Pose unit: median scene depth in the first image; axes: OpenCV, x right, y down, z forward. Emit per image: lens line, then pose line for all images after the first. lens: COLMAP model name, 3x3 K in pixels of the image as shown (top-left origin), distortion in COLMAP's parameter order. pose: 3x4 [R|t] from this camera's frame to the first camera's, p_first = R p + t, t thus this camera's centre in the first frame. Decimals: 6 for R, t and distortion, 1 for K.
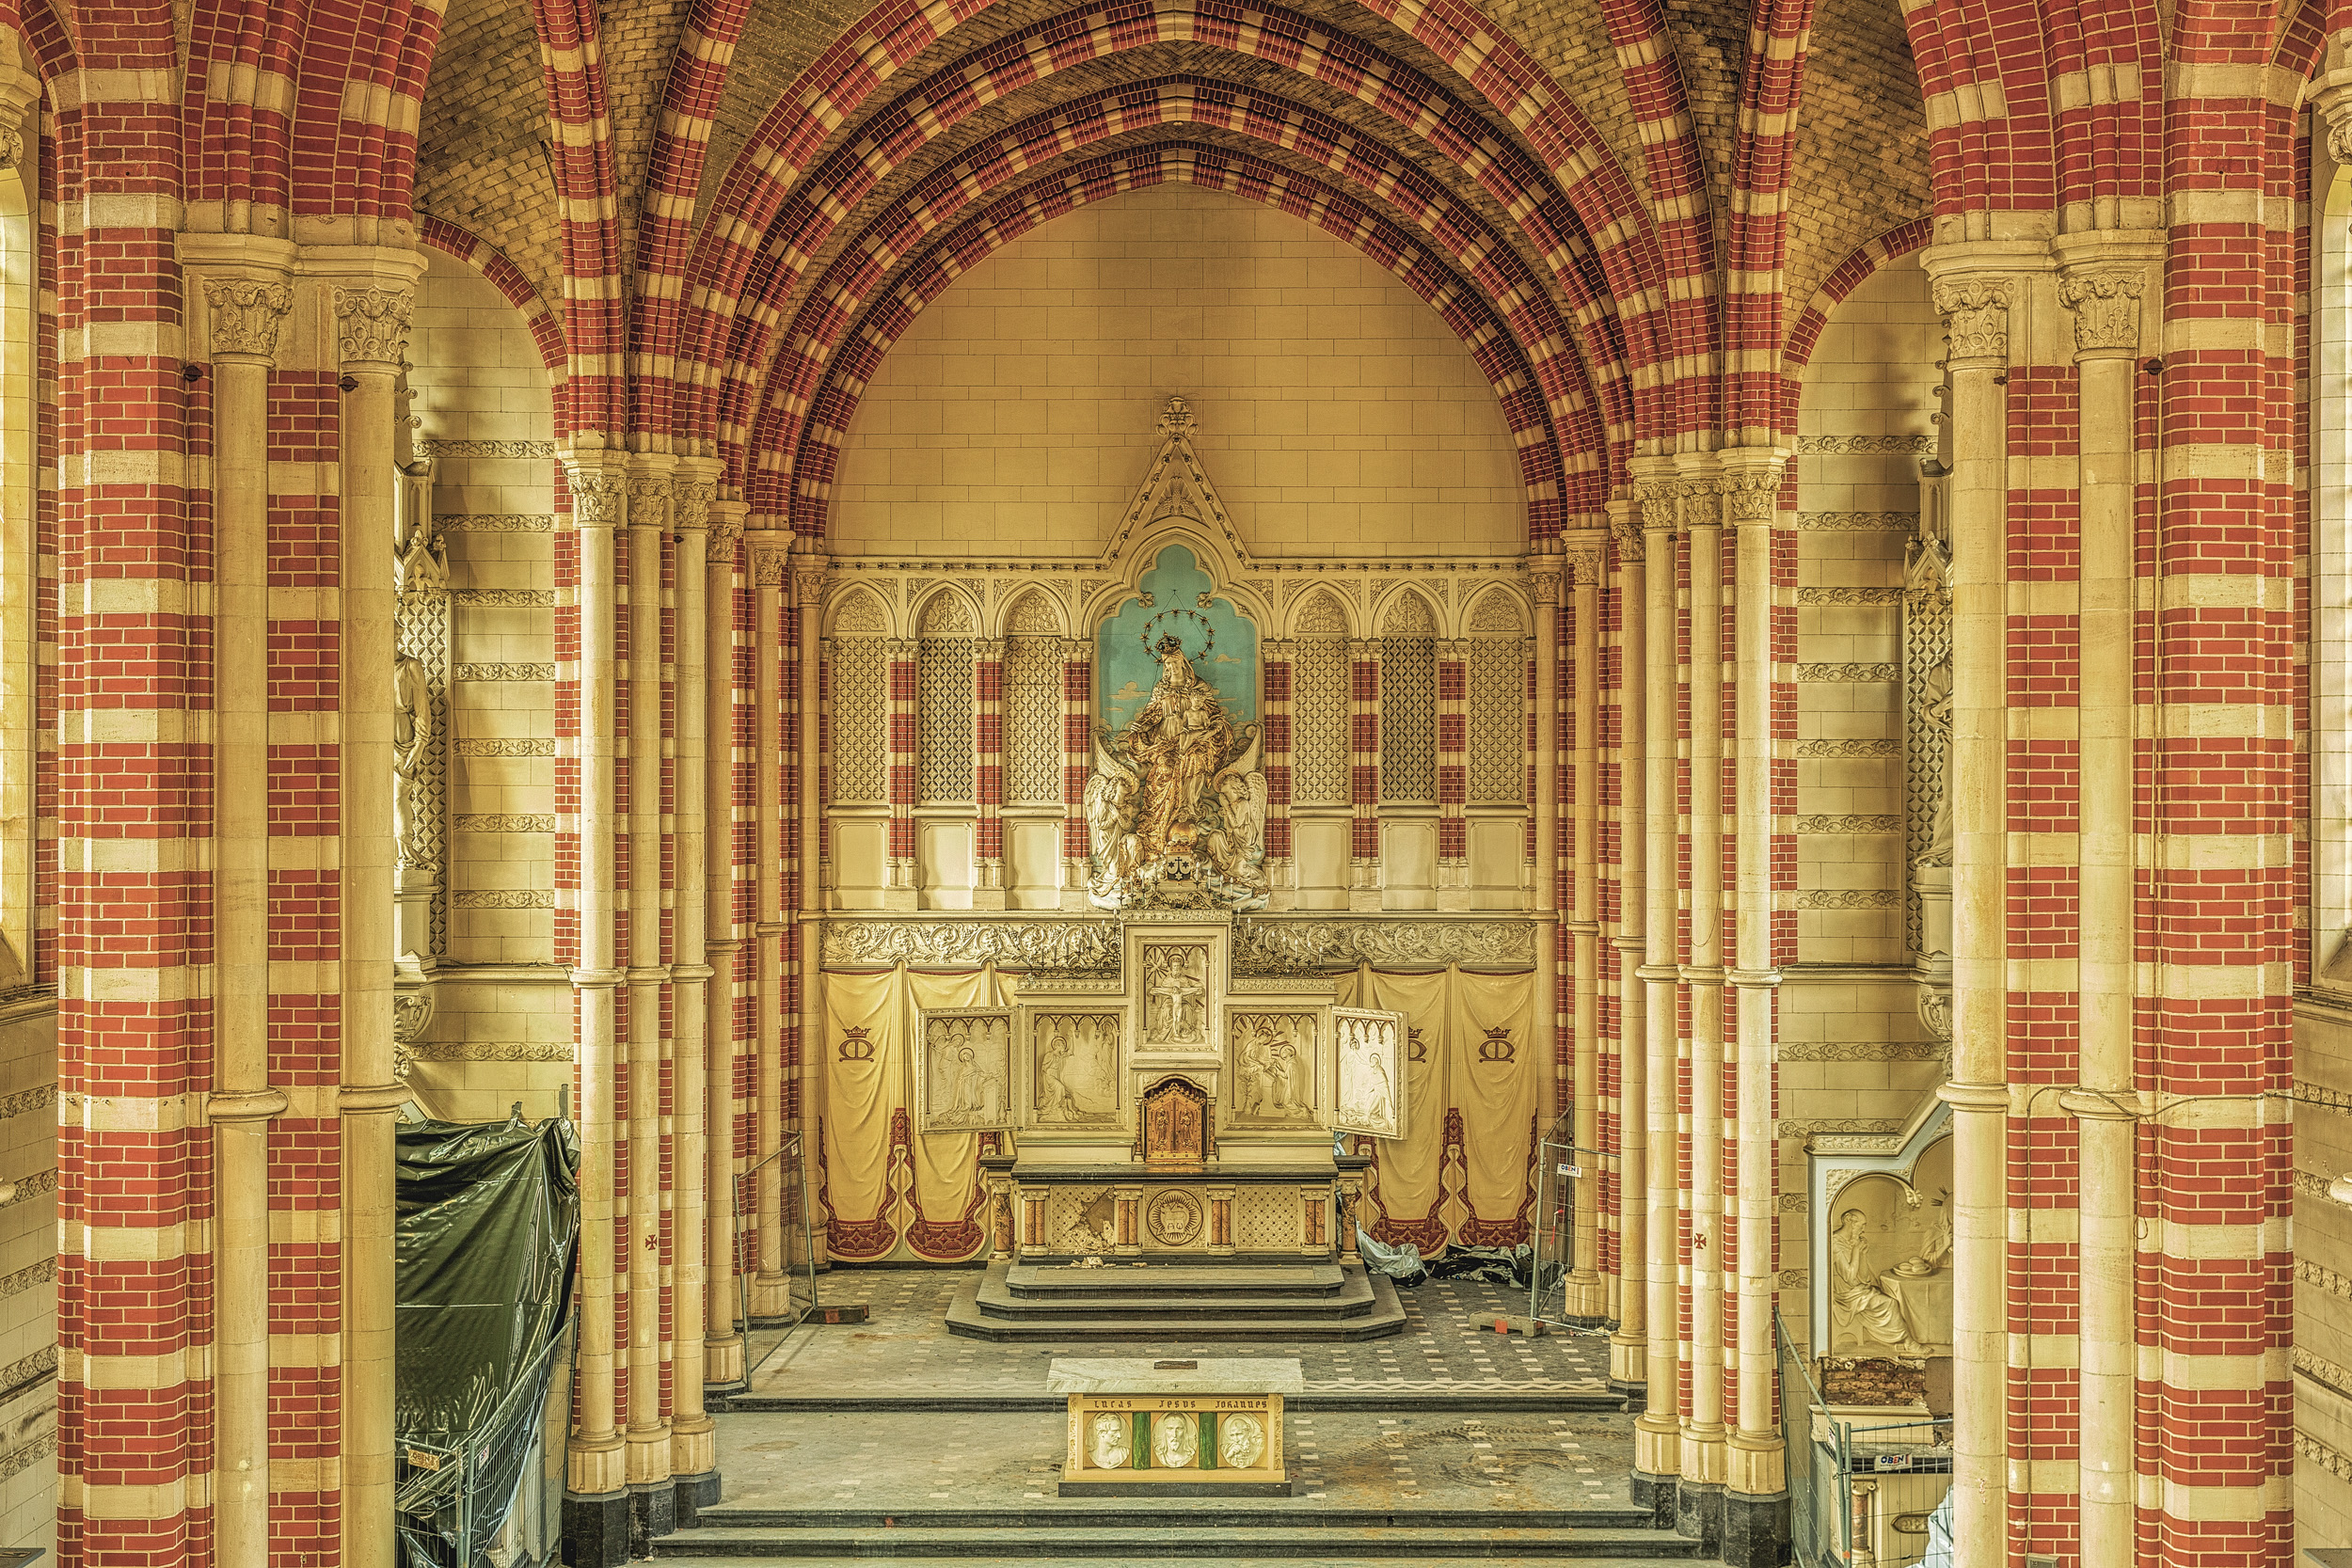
lens RADIAL K [[2871.3, 0, 1134.6], [0, 2871.3, 827.5], [0, 0, 1]] dist [0.035011, -0.055015]
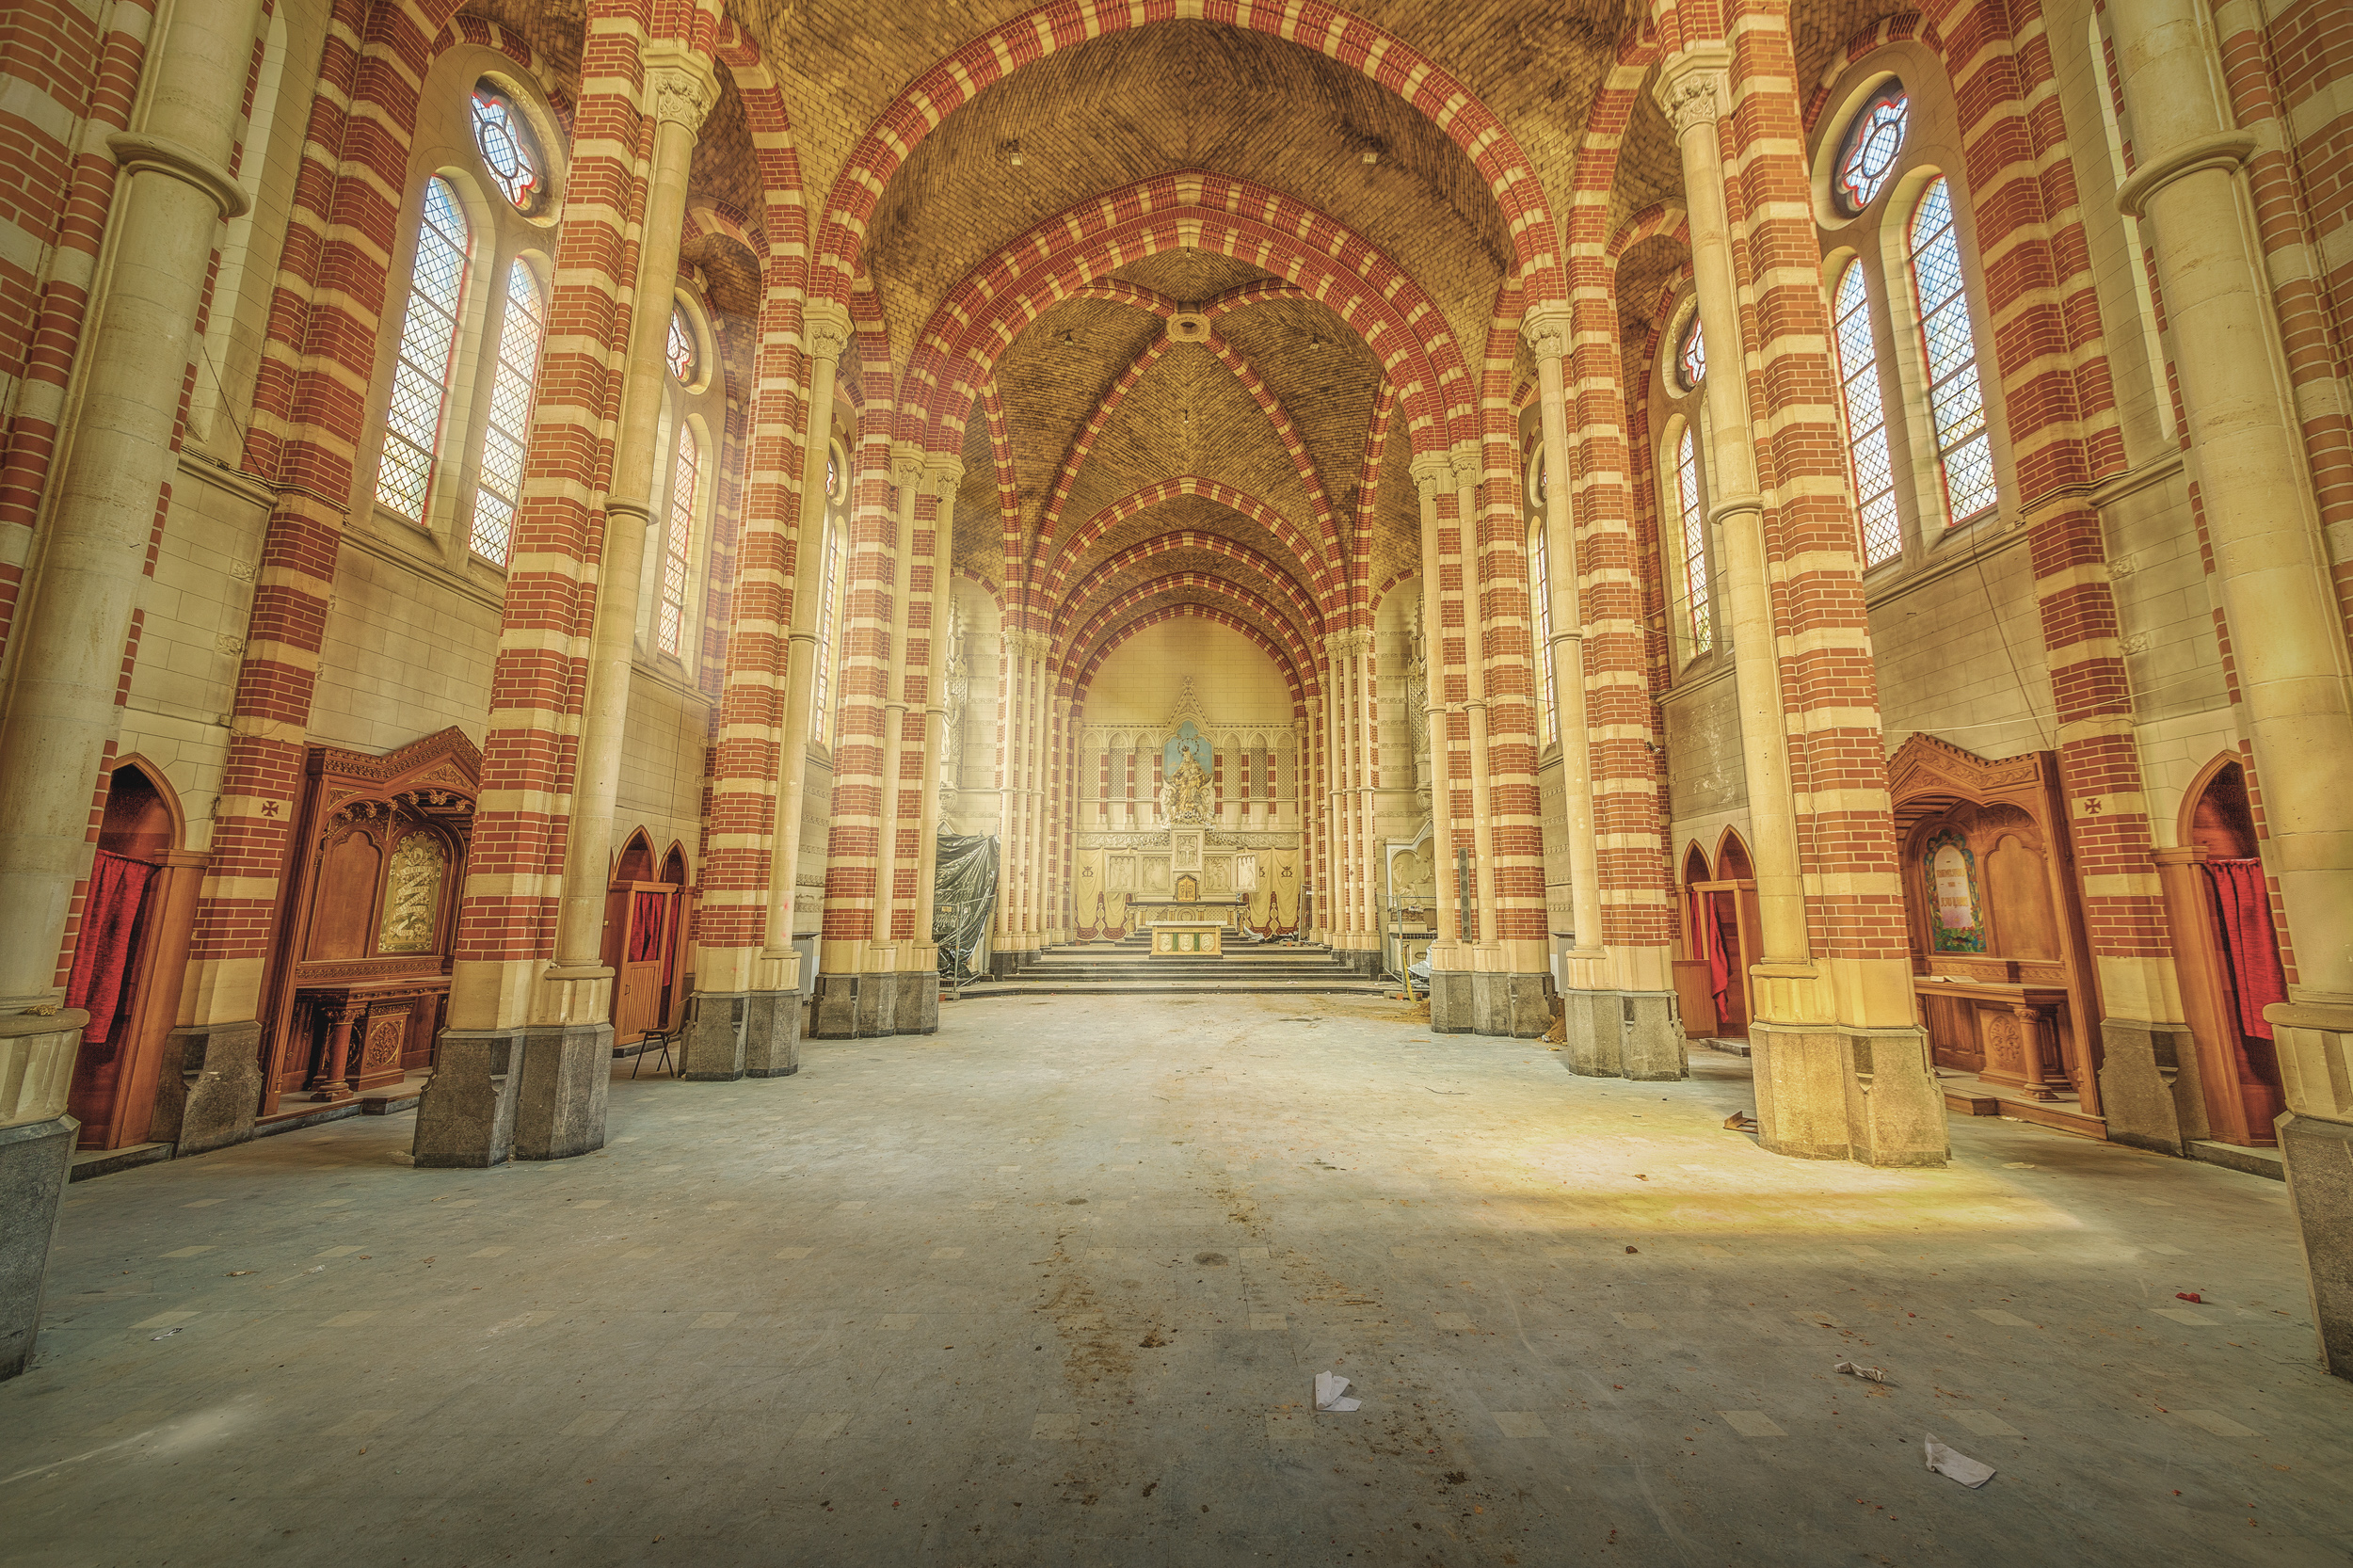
lens RADIAL K [[871.0, 0, 1177.6], [0, 871.0, 794.0], [0, 0, 1]] dist [-0.007387, -0.000204]
pose [[0.999985, 0.004974, 0.002286, 0.001102], [-0.004552, 0.987526, -0.157389, 0.193290], [-0.003040, 0.157376, 0.987534, 0.033027]]
